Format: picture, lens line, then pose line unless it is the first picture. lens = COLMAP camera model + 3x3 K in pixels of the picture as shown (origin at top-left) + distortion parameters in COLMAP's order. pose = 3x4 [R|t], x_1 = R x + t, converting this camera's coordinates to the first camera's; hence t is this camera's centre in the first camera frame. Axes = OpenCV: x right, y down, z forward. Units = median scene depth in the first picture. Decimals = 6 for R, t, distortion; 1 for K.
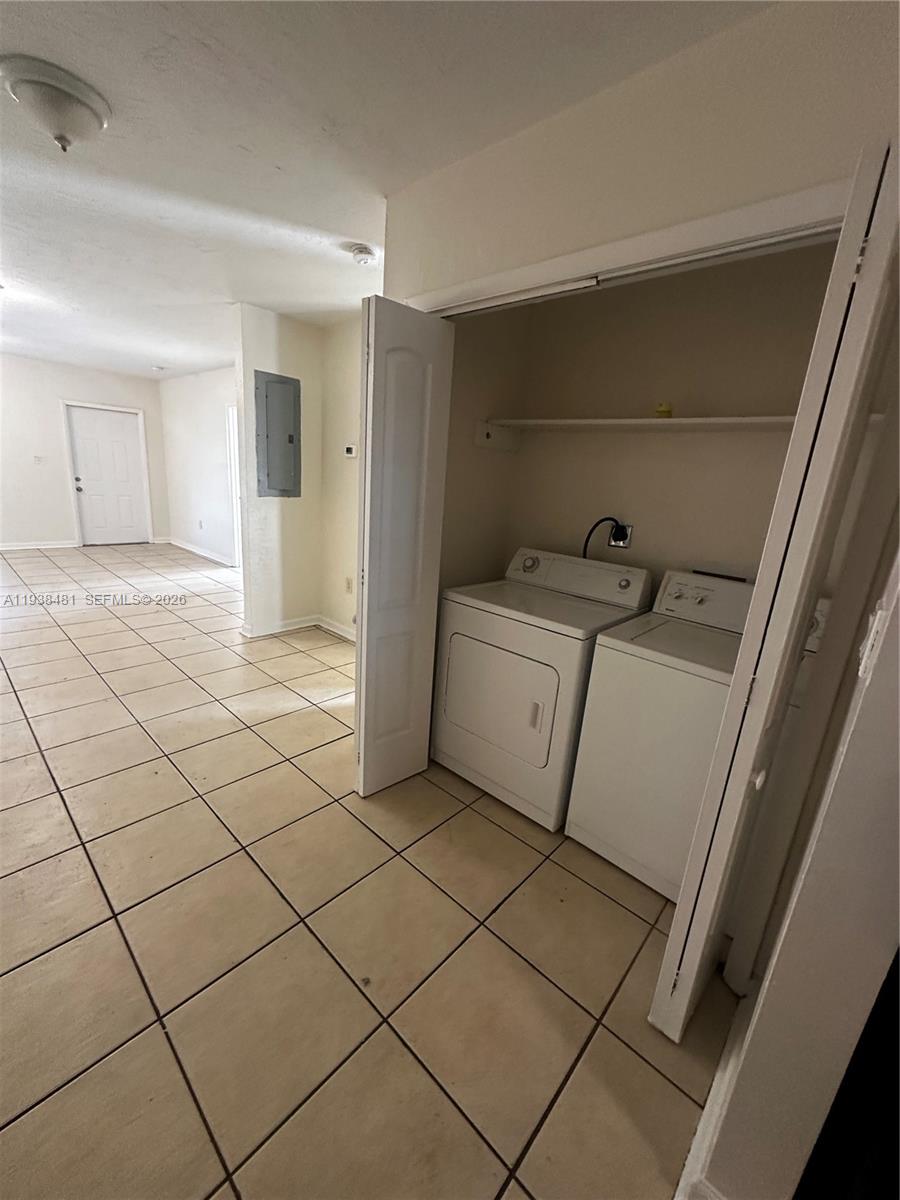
lens RADIAL K [[476.7, 0, 450.0], [0, 476.7, 600.0], [0, 0, 1]] dist [-0.001609, 0.000179]
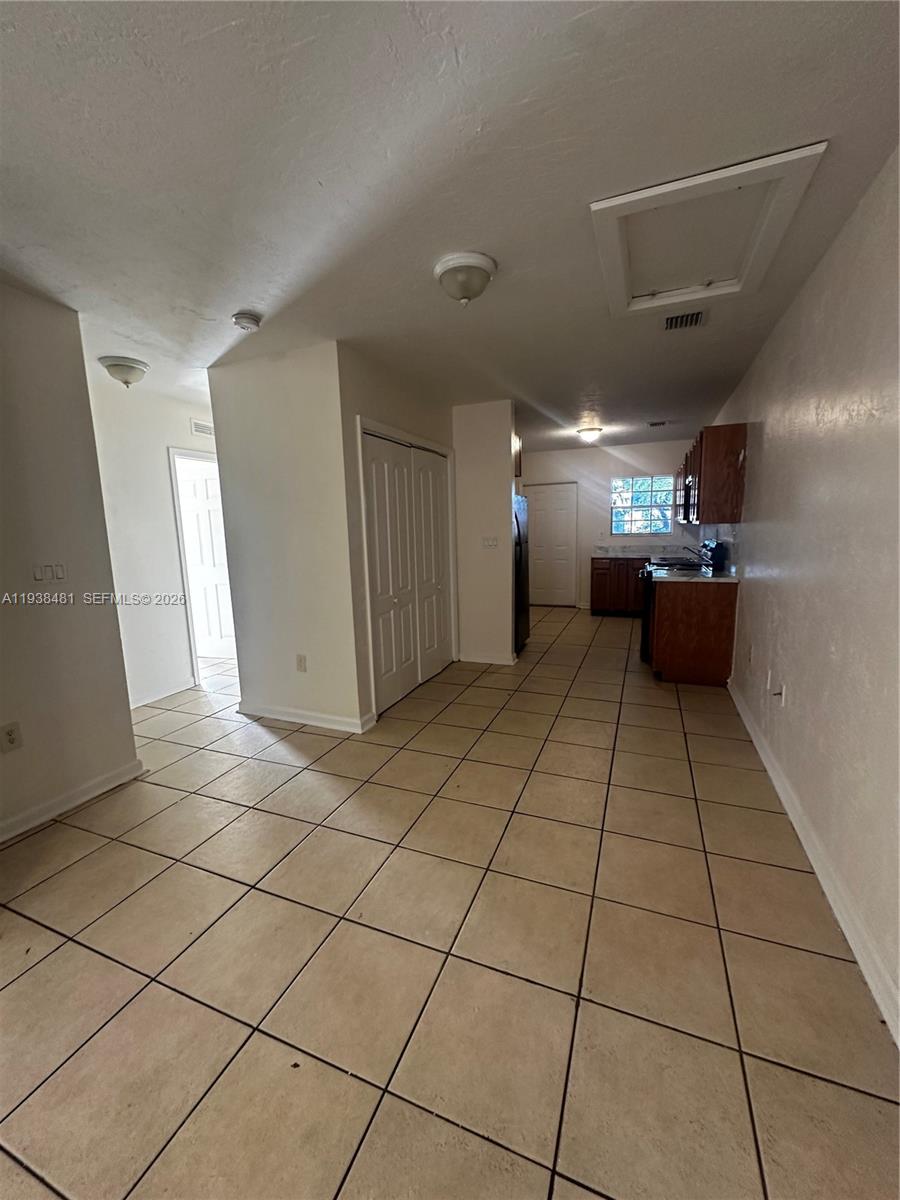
lens RADIAL K [[476.7, 0, 450.0], [0, 476.7, 600.0], [0, 0, 1]] dist [-0.001609, 0.000179]
pose [[-0.343157, -0.209451, 0.915627, -0.899056], [0.236489, 0.924151, 0.300031, -0.233125], [-0.909019, 0.319494, -0.267596, 0.672555]]
